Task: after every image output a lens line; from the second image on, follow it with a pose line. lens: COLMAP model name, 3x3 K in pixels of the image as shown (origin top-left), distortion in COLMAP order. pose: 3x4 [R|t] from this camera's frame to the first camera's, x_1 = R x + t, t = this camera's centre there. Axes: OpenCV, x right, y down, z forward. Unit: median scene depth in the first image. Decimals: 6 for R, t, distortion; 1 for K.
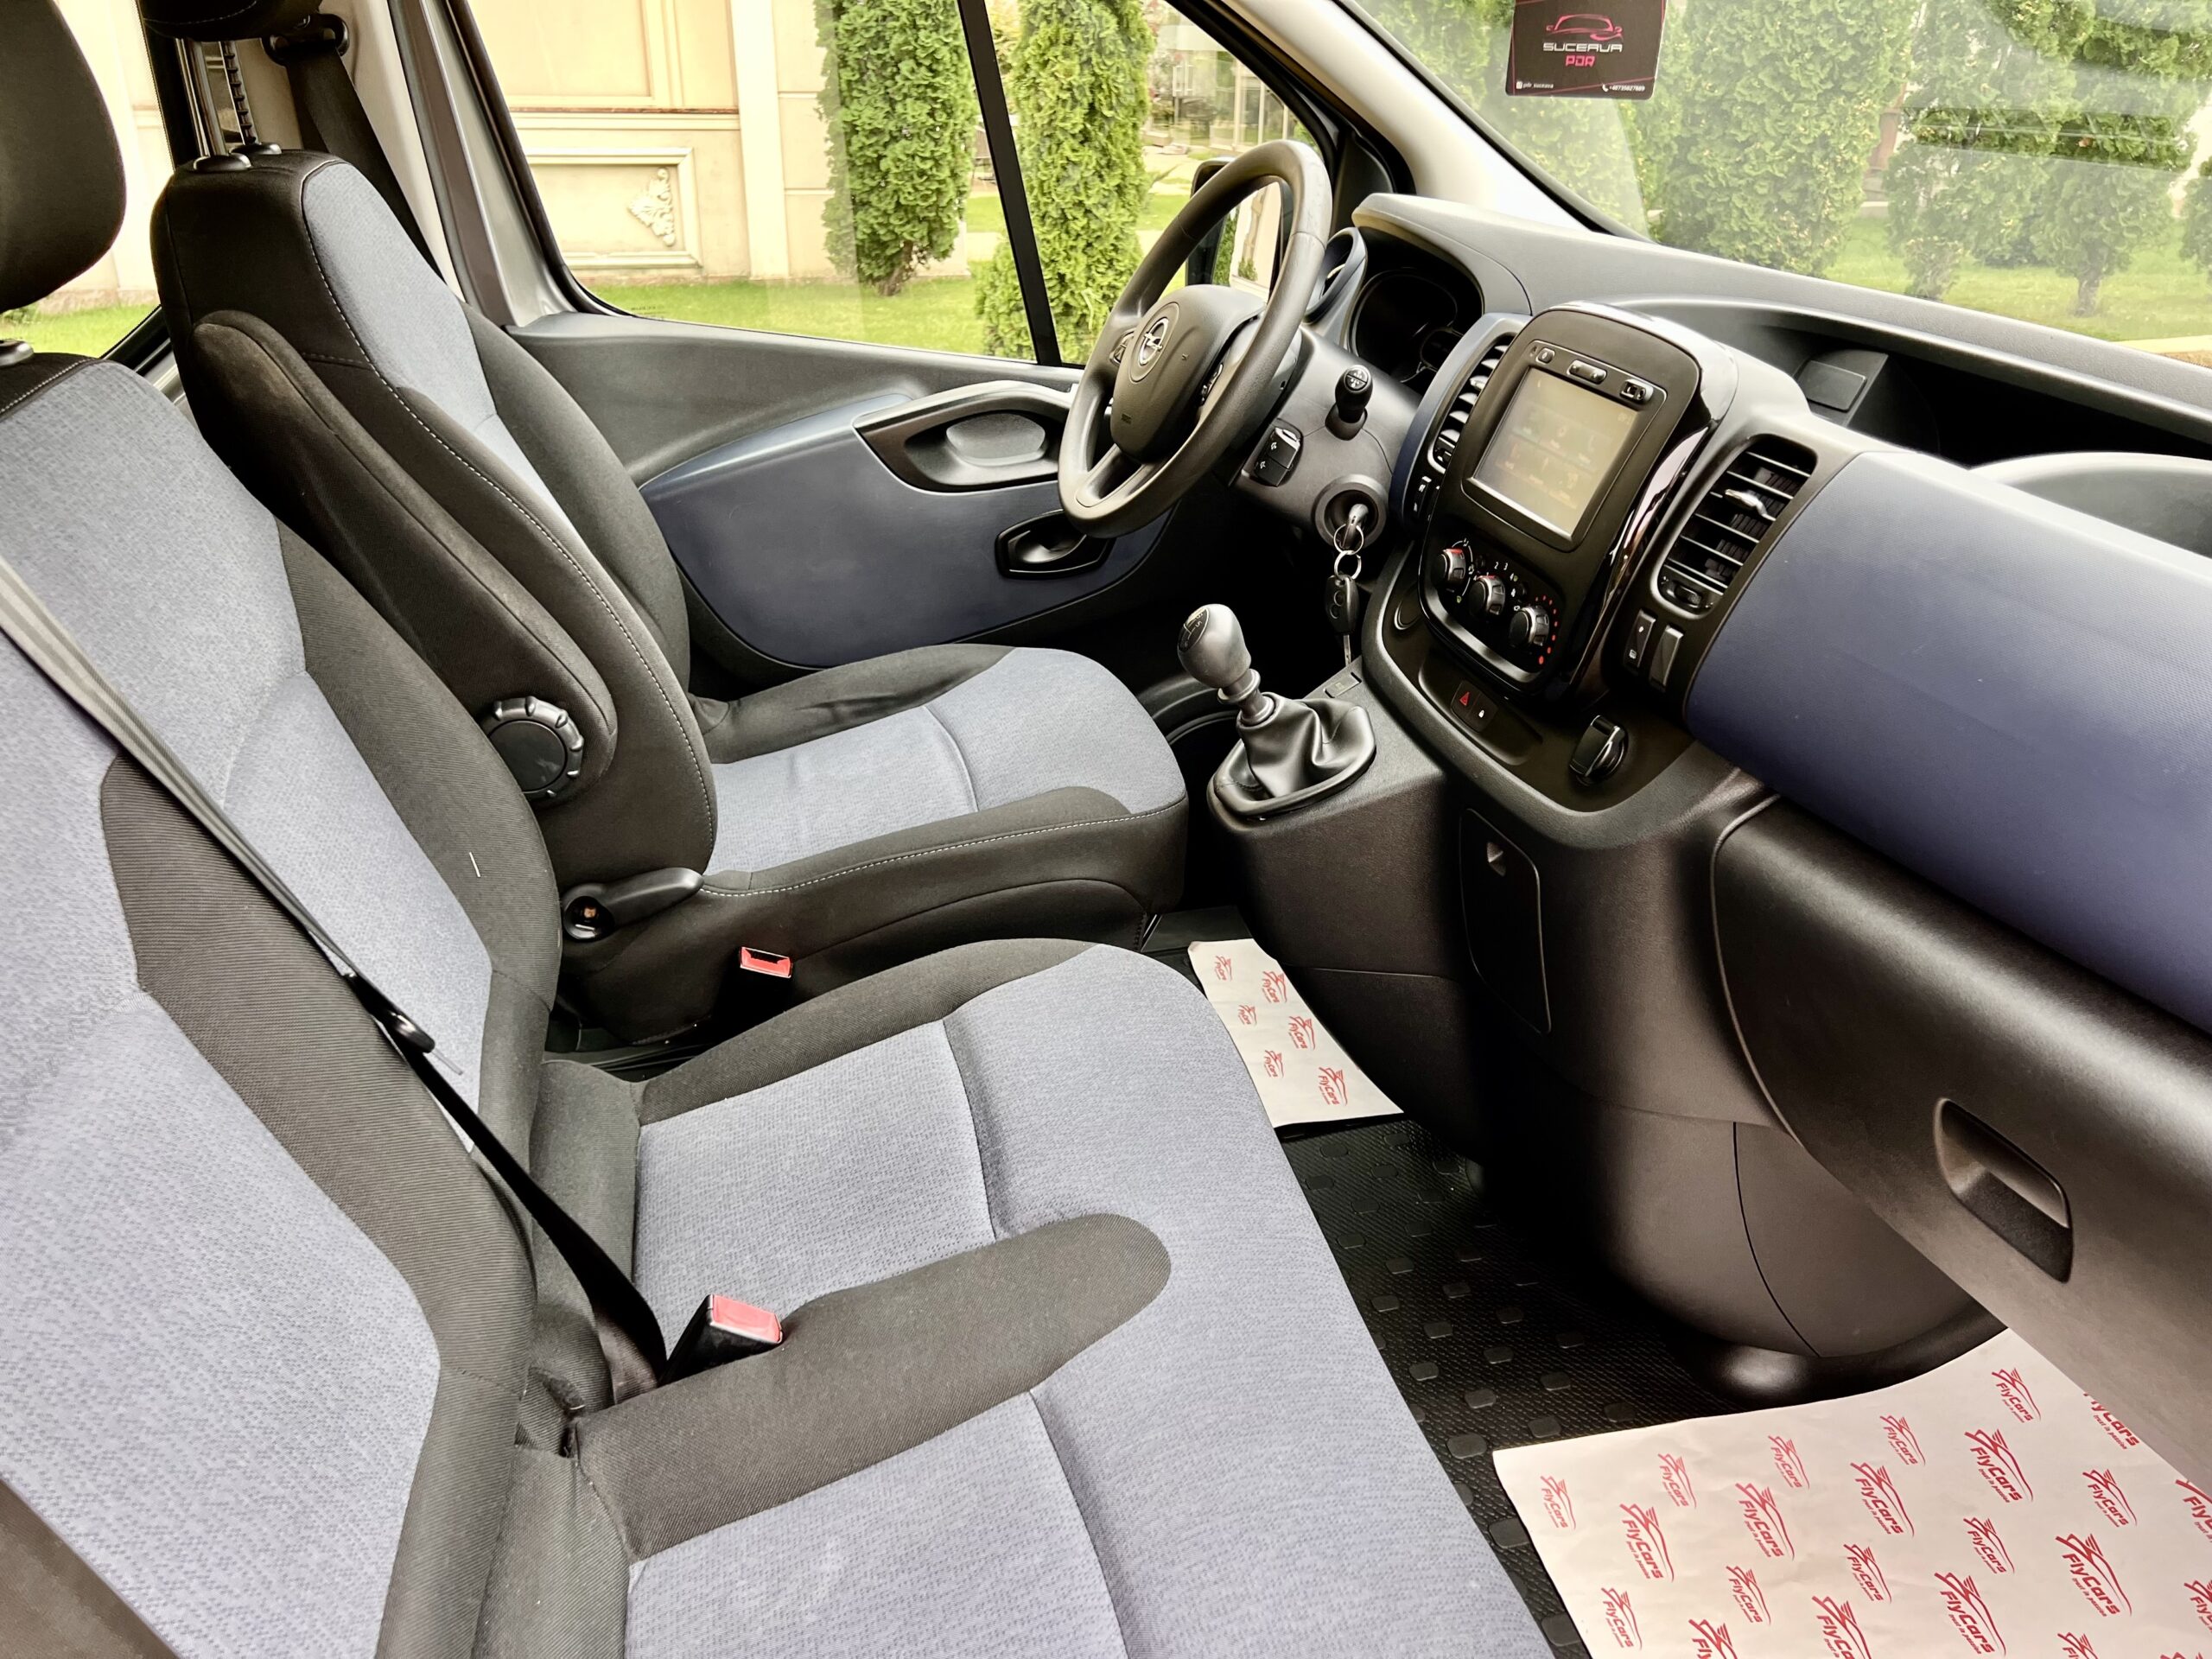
lens RADIAL K [[1678.7, 0, 1118.1], [0, 1678.7, 826.0], [0, 0, 1]] dist [0.032773, -0.035855]
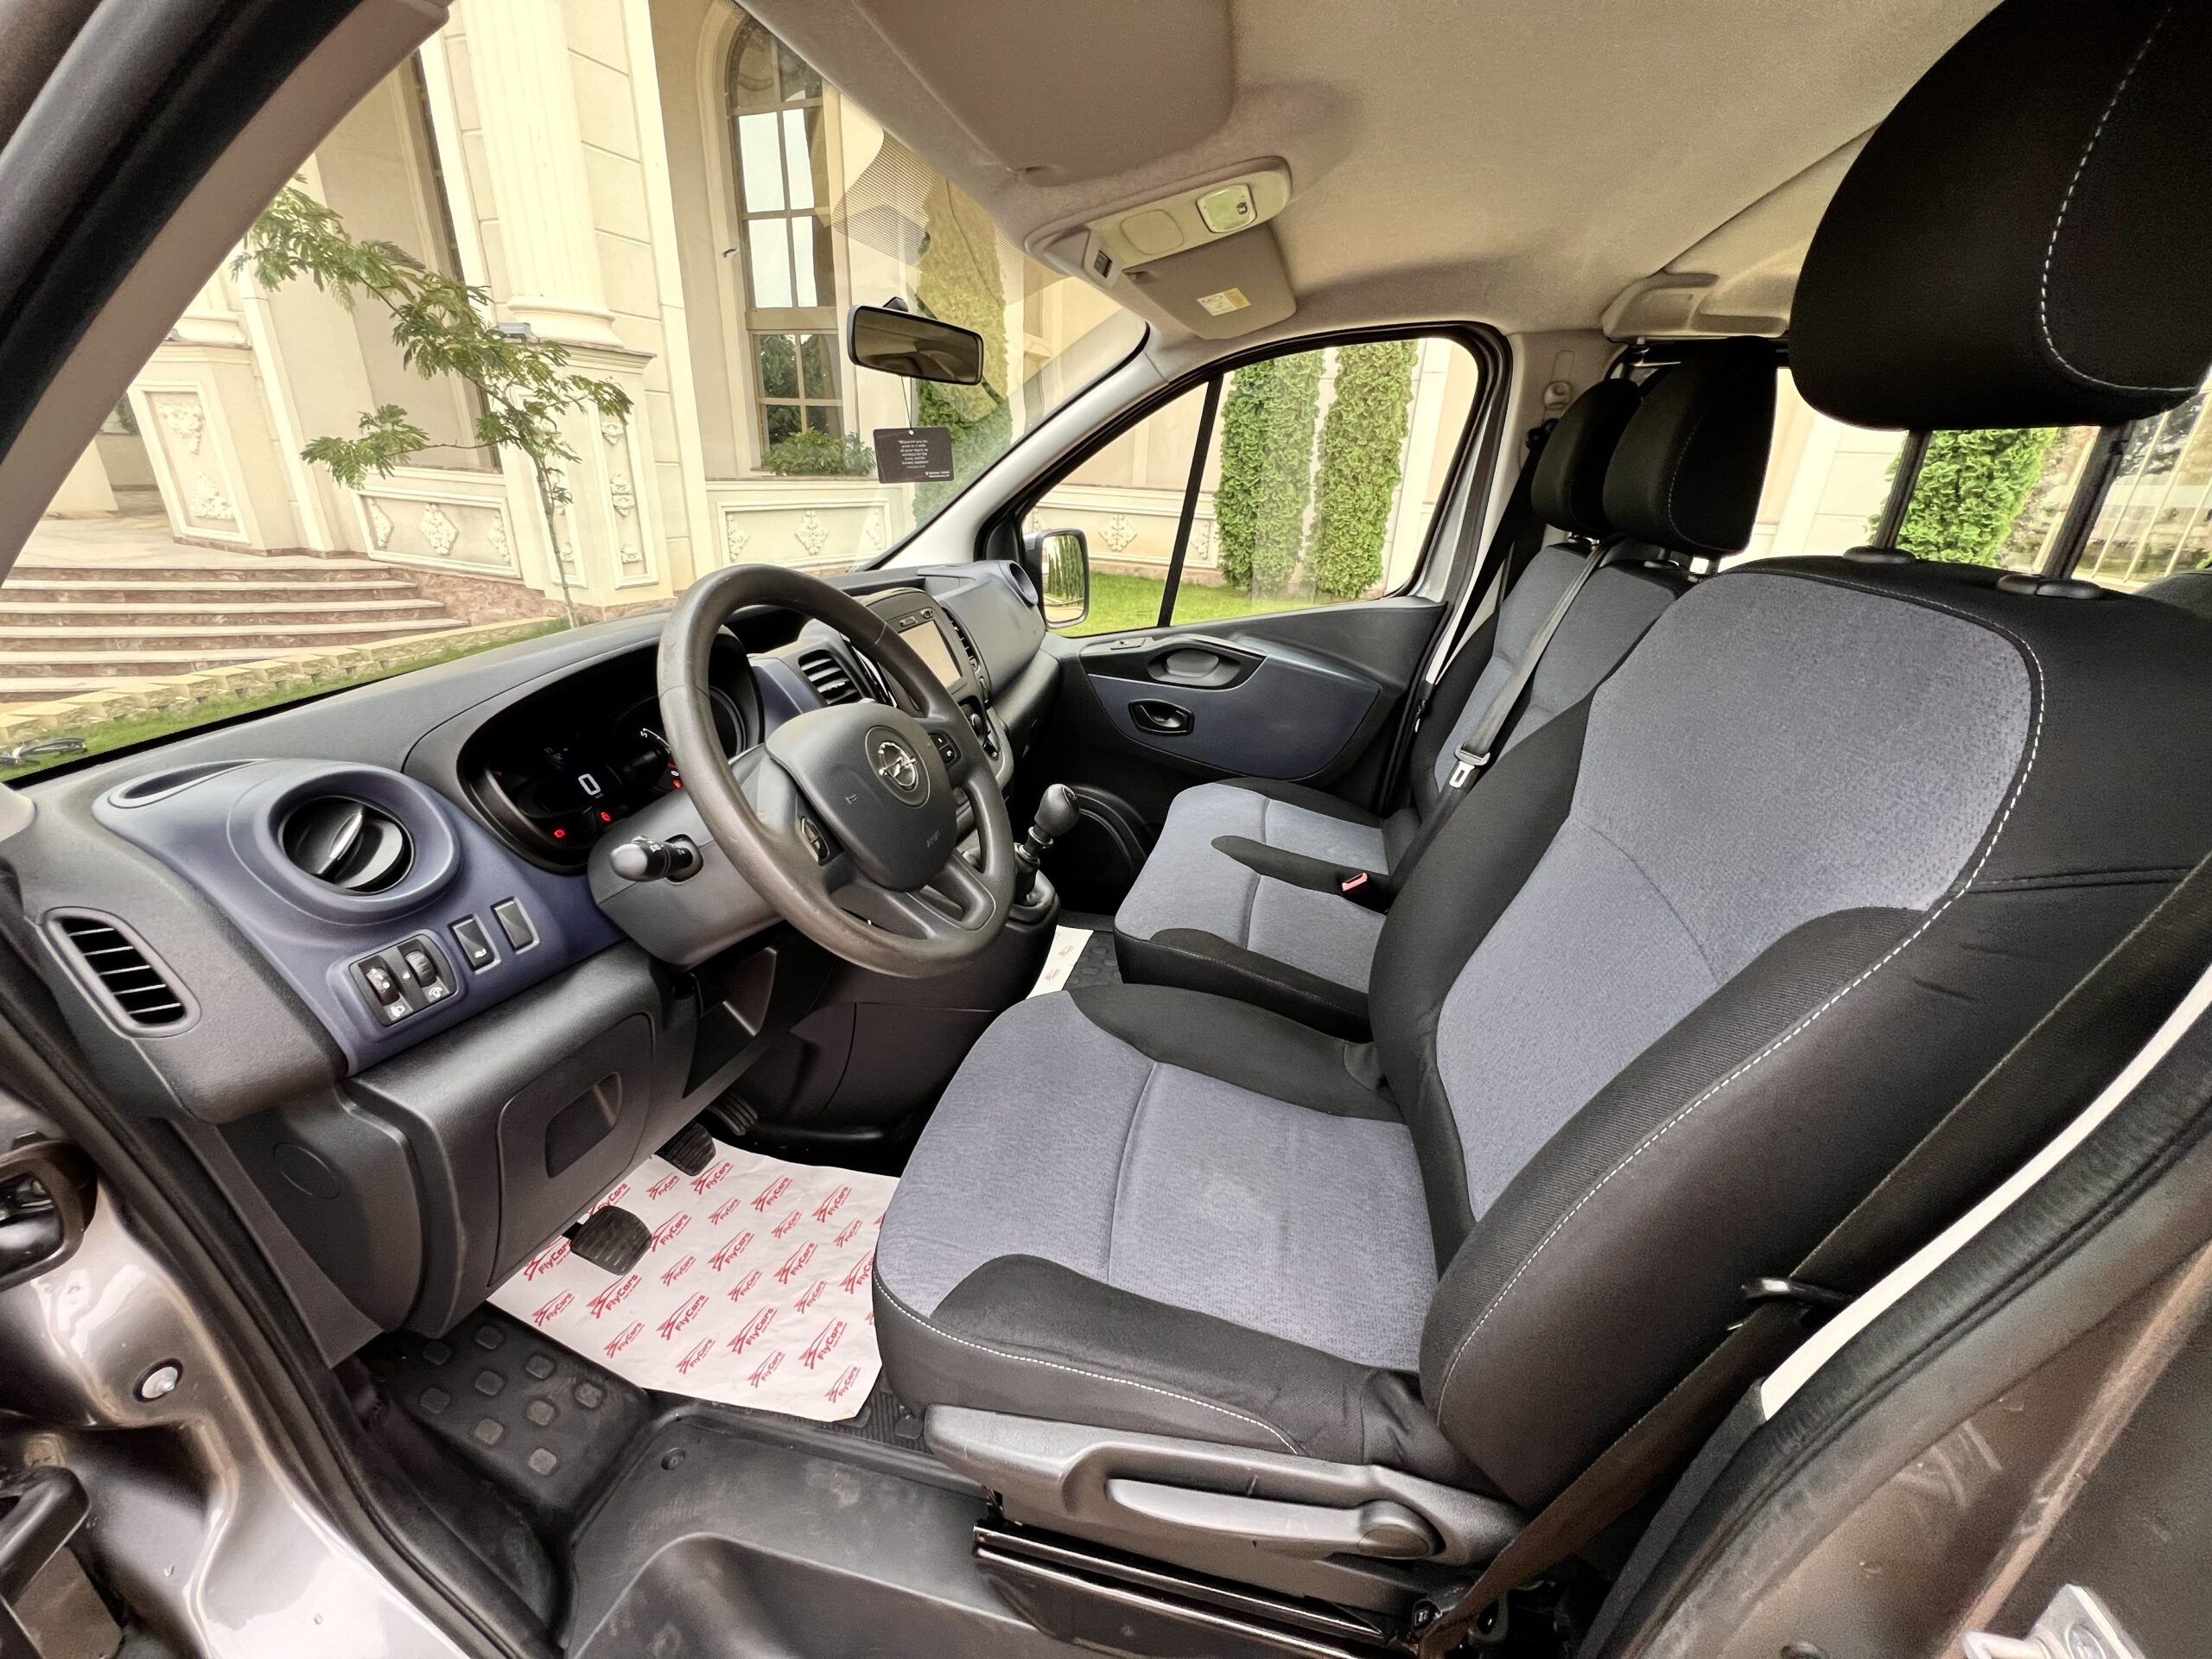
lens RADIAL K [[885.6, 0, 1103.0], [0, 885.6, 821.8], [0, 0, 1]] dist [-0.005121, 0.002010]
pose [[0.795539, 0.248068, -0.552793, -0.295994], [-0.283020, 0.958839, 0.022982, 0.021217], [0.535741, 0.138169, 0.833001, -0.018764]]
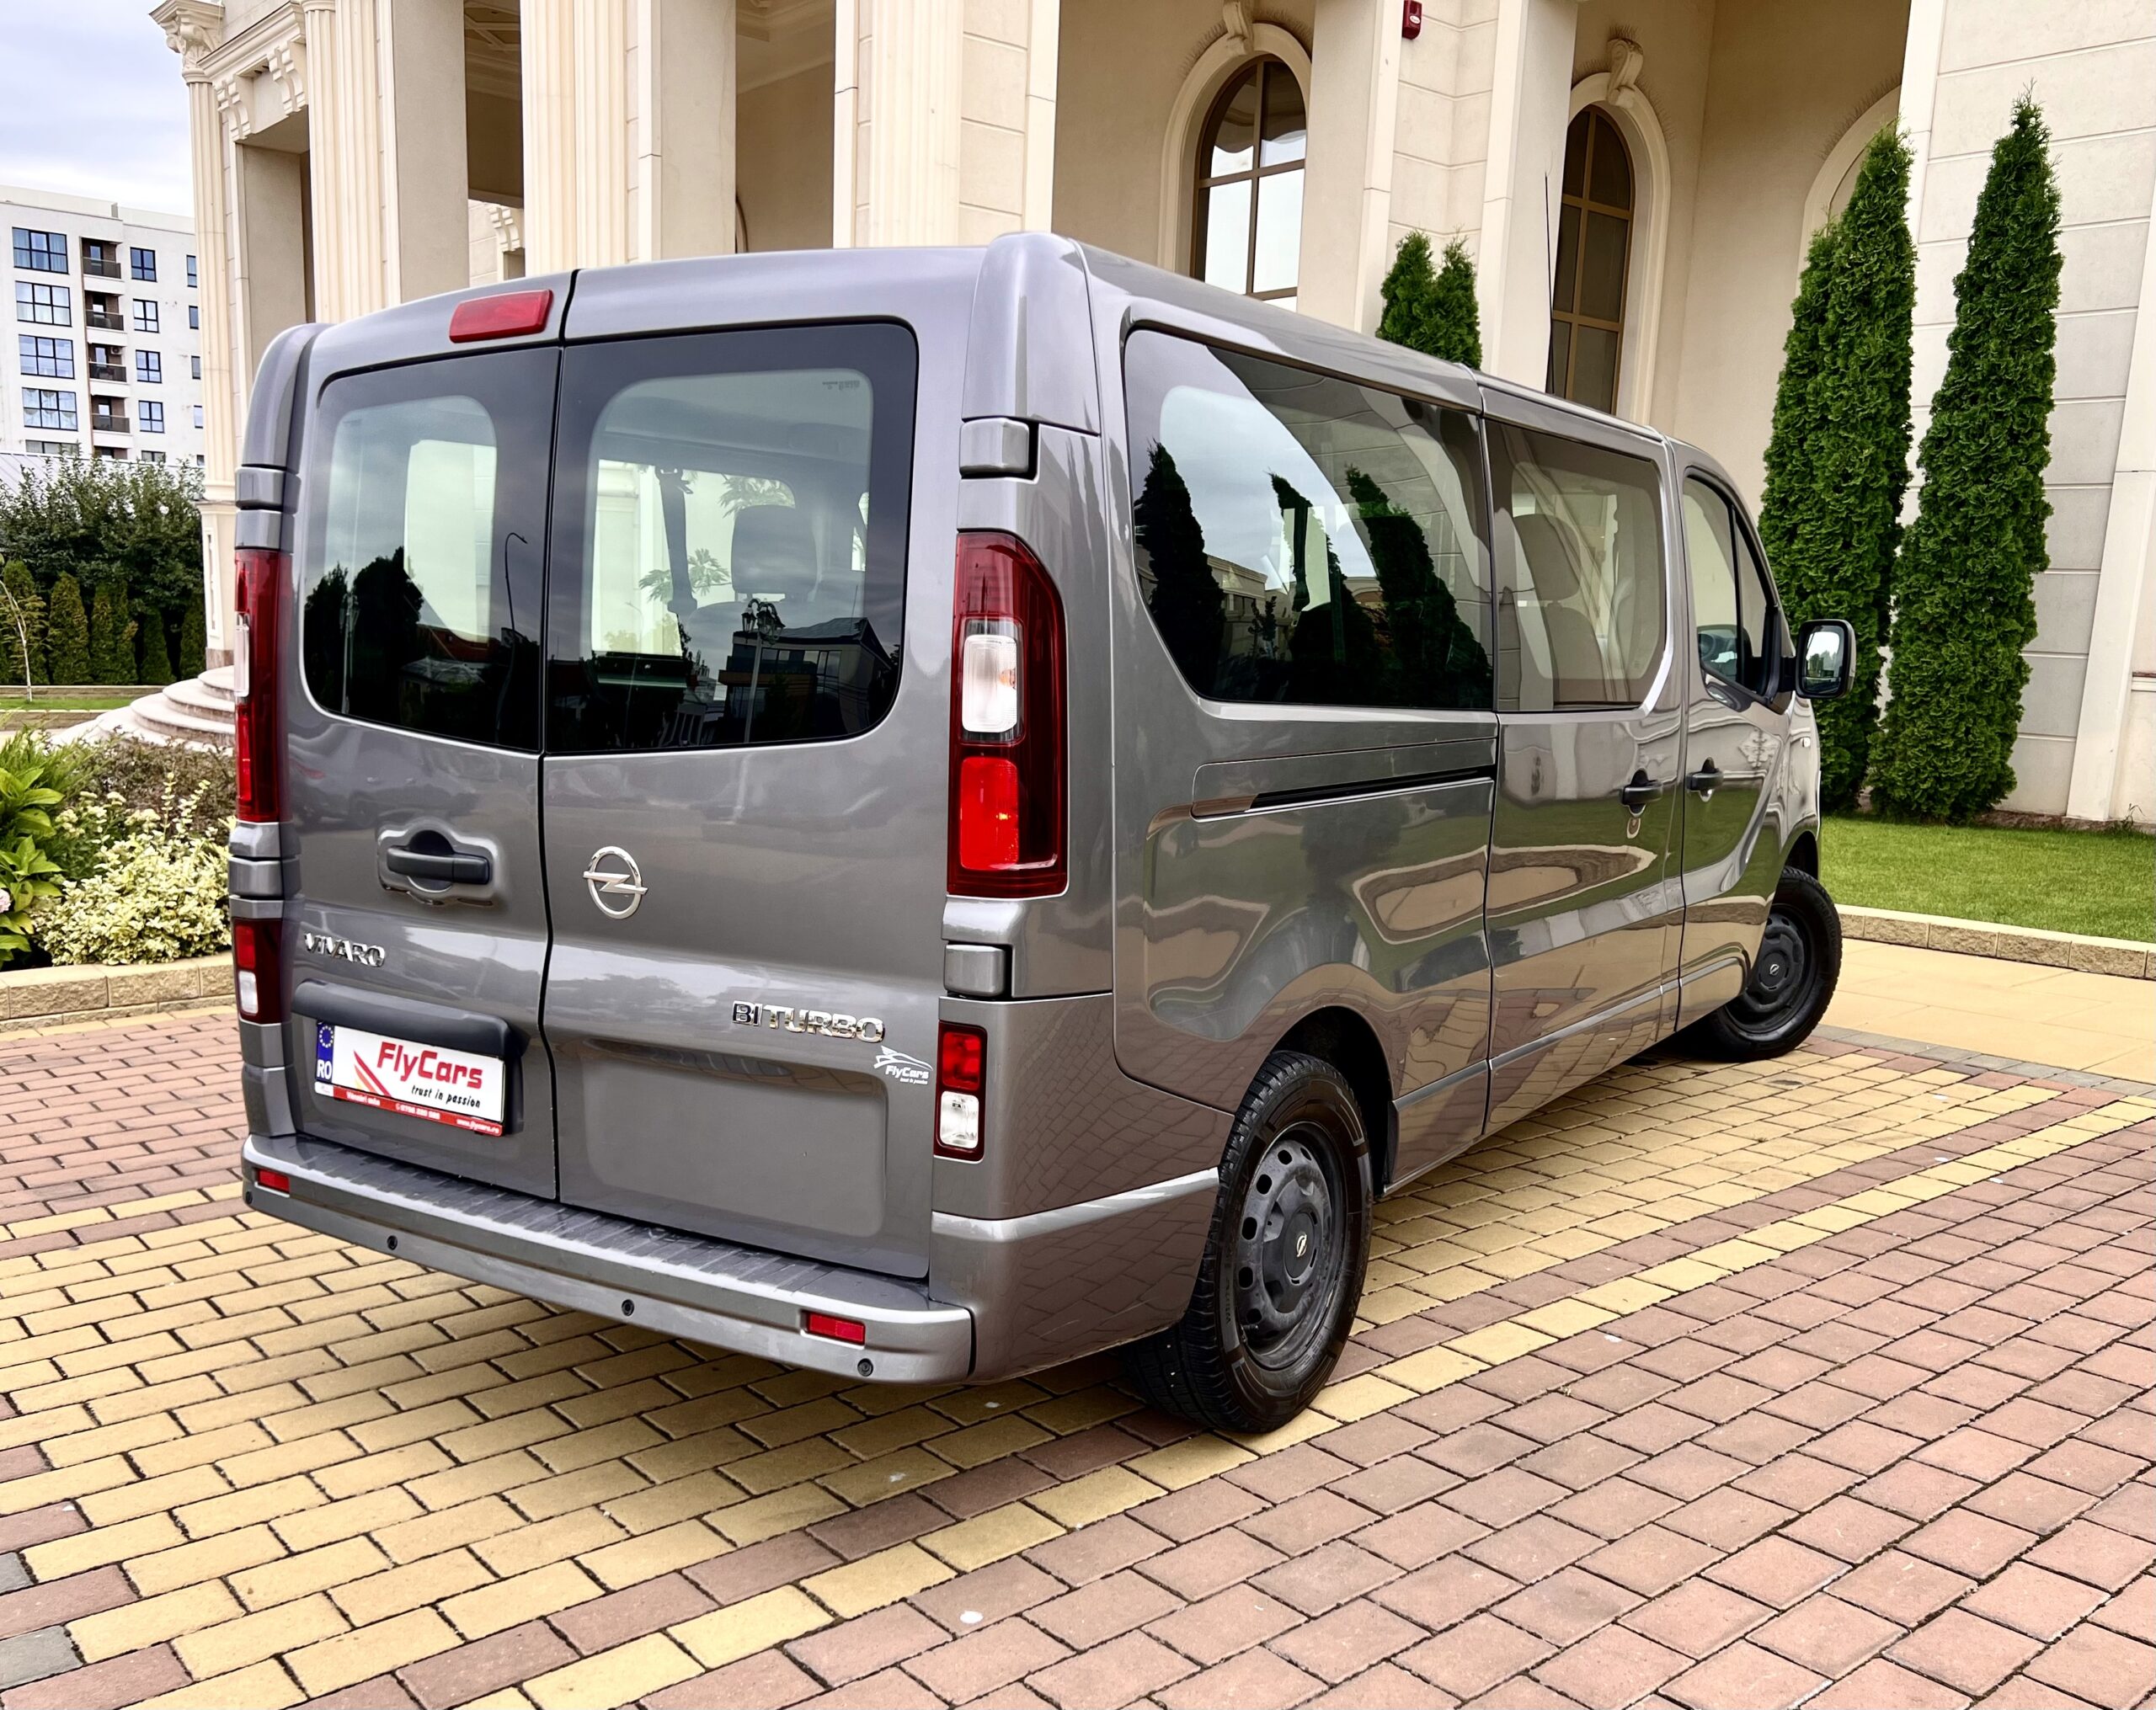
lens RADIAL K [[1872.8, 0, 1096.4], [0, 1872.8, 931.8], [0, 0, 1]] dist [0.044644, -0.040809]
pose [[0.429541, 0.163108, -0.888195, 0.399510], [-0.411443, 0.910884, -0.031704, 0.096211], [0.803871, 0.379060, 0.458372, -0.140733]]
